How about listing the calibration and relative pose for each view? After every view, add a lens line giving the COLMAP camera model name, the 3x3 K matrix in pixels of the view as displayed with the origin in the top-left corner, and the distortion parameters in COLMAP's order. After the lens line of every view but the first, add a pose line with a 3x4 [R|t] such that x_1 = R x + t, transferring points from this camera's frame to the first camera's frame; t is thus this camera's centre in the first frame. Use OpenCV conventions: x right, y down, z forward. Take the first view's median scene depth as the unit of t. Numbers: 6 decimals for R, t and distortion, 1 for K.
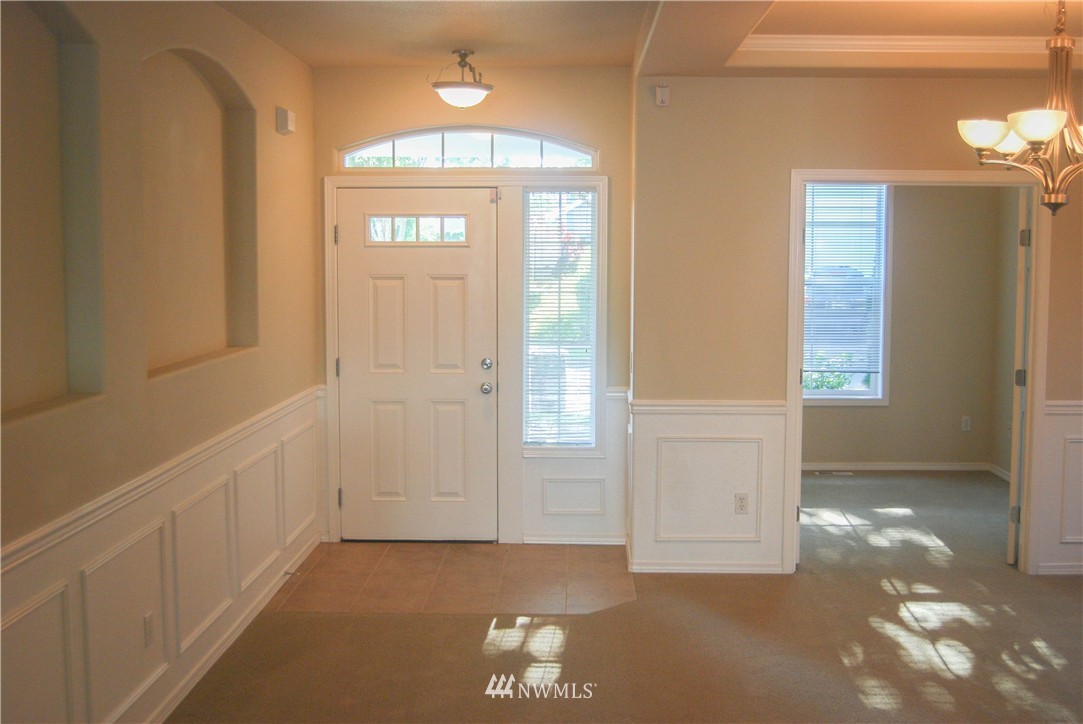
lens RADIAL K [[1246.1, 0, 541.5], [0, 1246.1, 362.0], [0, 0, 1]] dist [-0.007225, -0.005195]
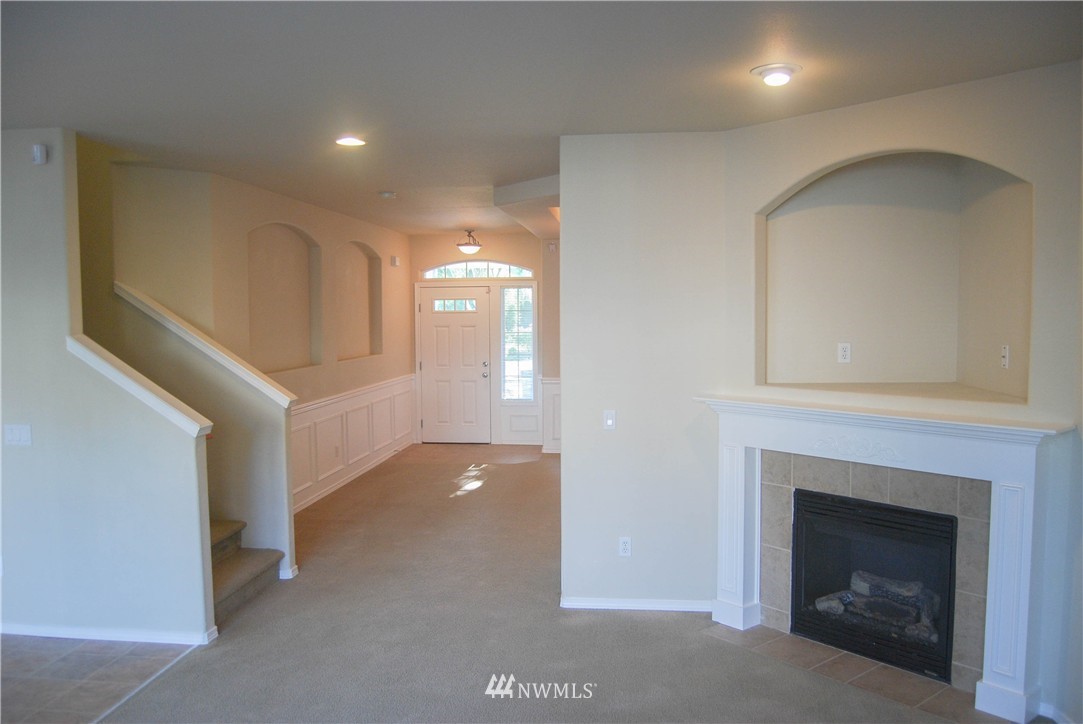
lens RADIAL K [[853.1, 0, 545.1], [0, 853.1, 371.7], [0, 0, 1]] dist [-0.076674, 0.017164]
pose [[0.997187, -0.002120, -0.074929, 0.182764], [0.000516, 0.999770, -0.021420, 0.048951], [0.074957, 0.021321, 0.996959, -0.542384]]
